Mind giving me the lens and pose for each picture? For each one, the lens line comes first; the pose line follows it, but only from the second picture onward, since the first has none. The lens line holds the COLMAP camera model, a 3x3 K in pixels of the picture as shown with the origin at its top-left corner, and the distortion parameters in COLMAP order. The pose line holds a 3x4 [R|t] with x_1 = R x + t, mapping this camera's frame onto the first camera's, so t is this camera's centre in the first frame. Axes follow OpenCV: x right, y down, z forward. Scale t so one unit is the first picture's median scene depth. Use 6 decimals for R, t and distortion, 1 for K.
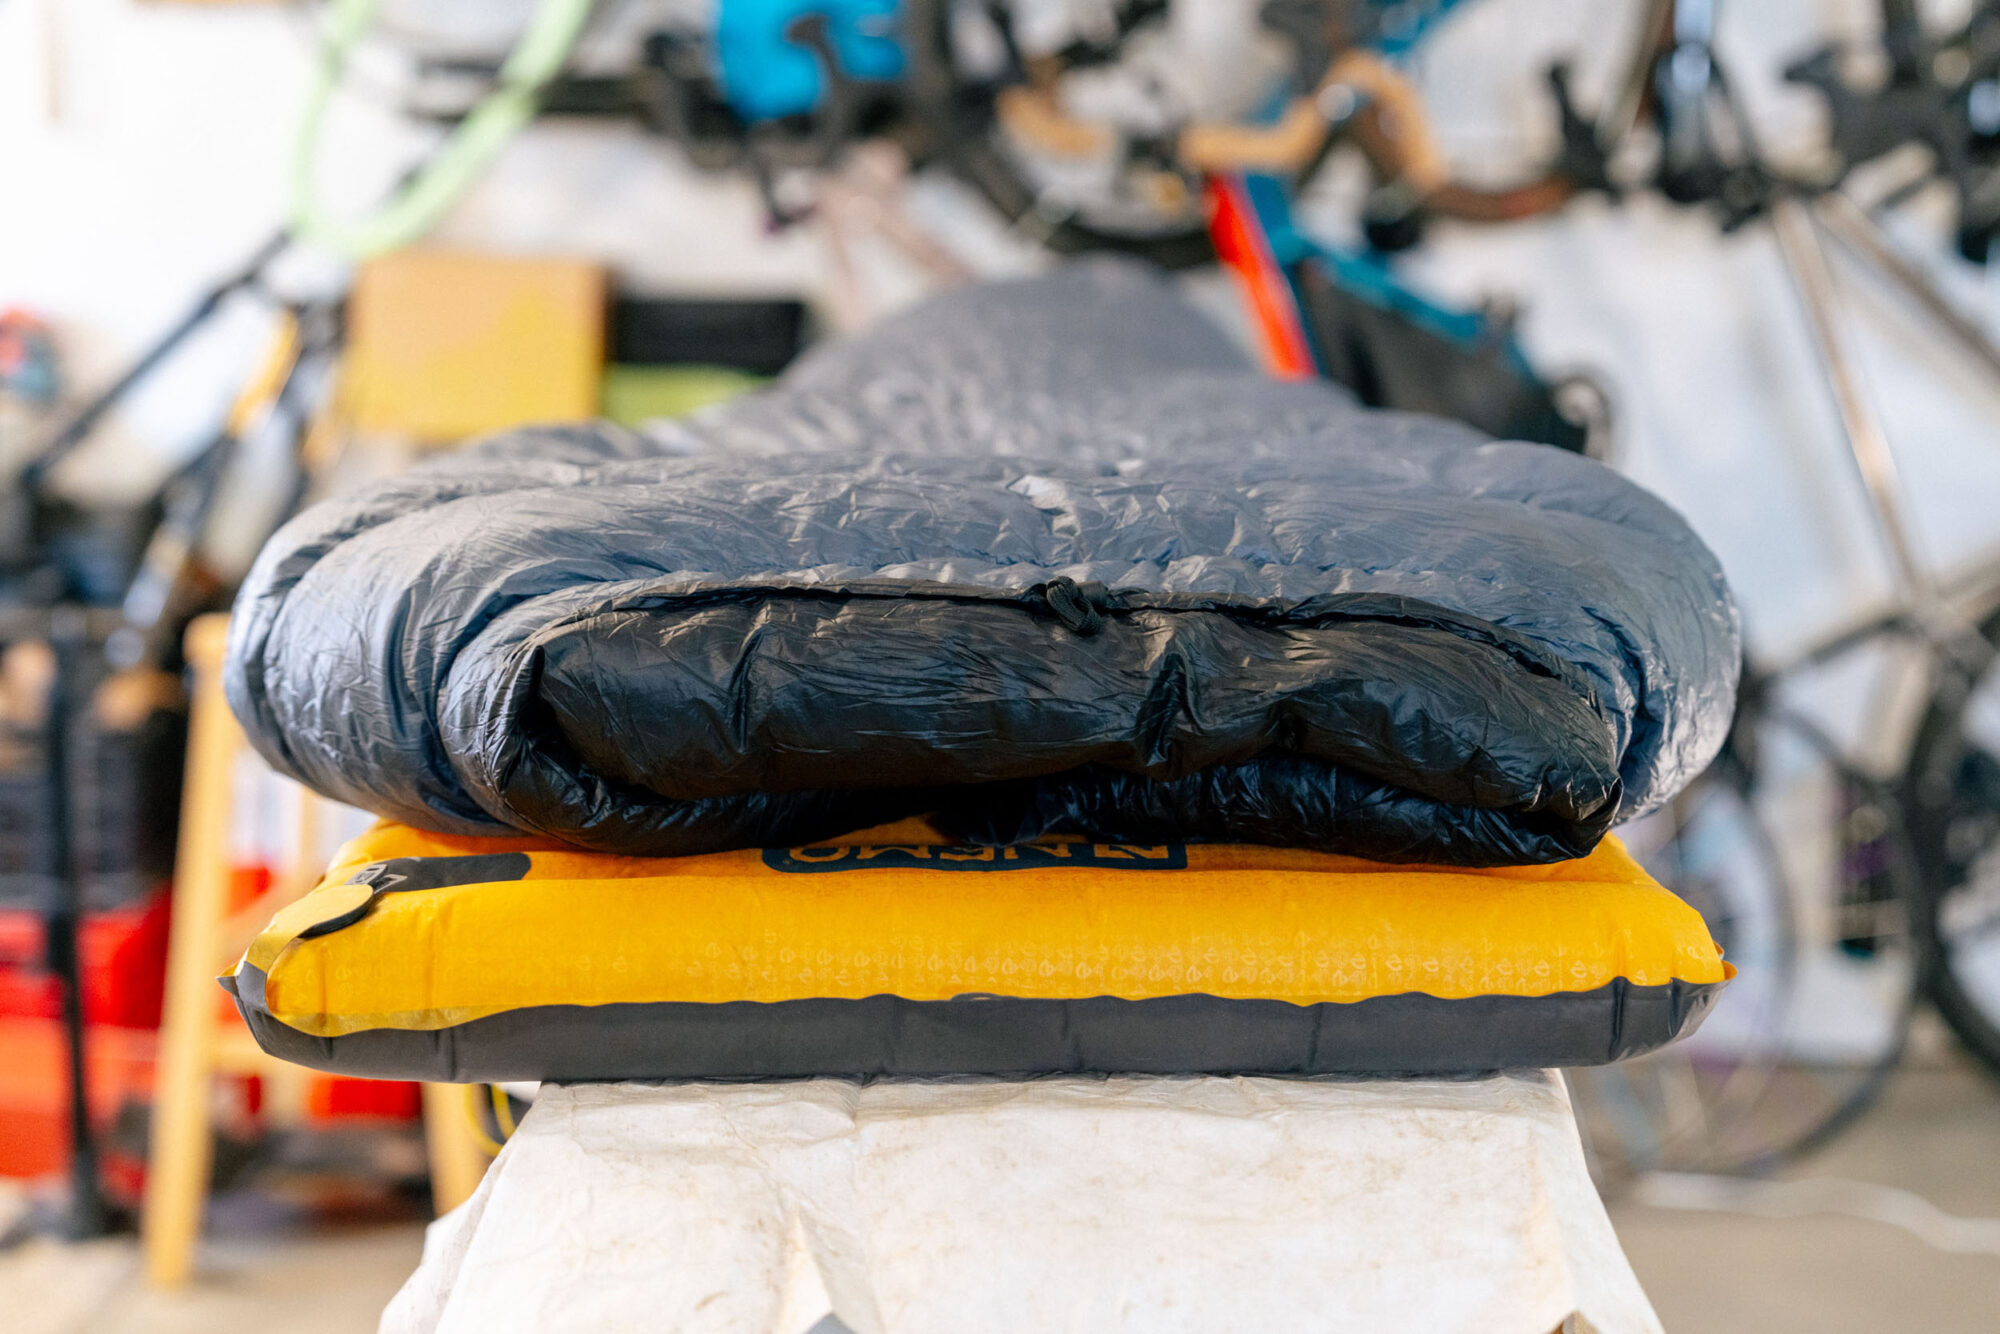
lens RADIAL K [[3060.4, 0, 1000.4], [0, 3060.4, 666.9], [0, 0, 1]] dist [-0.001867, 0.000000]
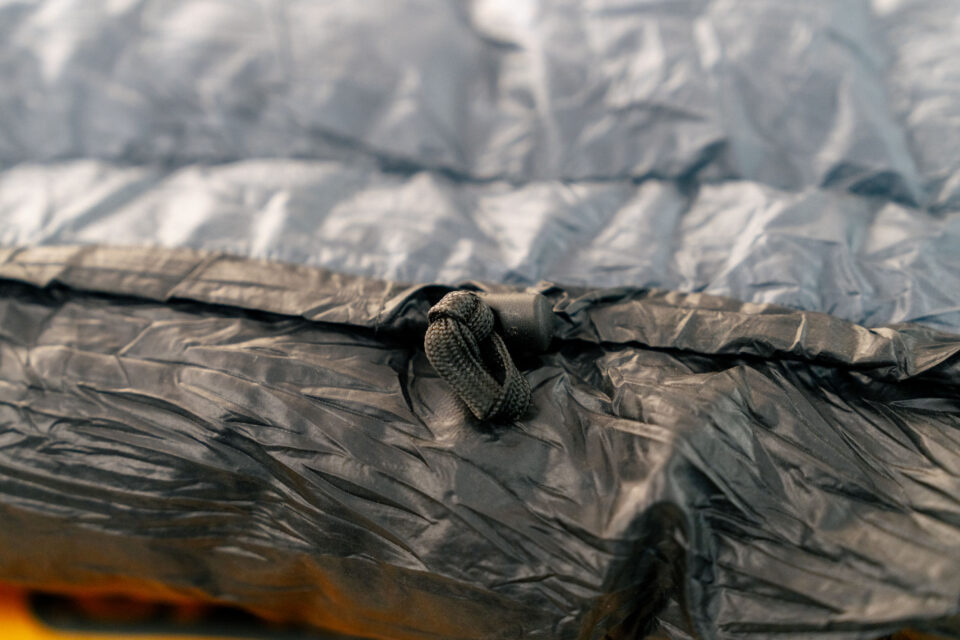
lens RADIAL K [[1933.4, 0, 479.8], [0, 1933.4, 319.9], [0, 0, 1]] dist [0.012438, 0.000000]
pose [[0.987814, 0.056604, -0.144980, 0.067386], [0.004247, 0.921371, 0.388661, -0.144260], [0.155580, -0.384541, 0.909903, 0.688182]]
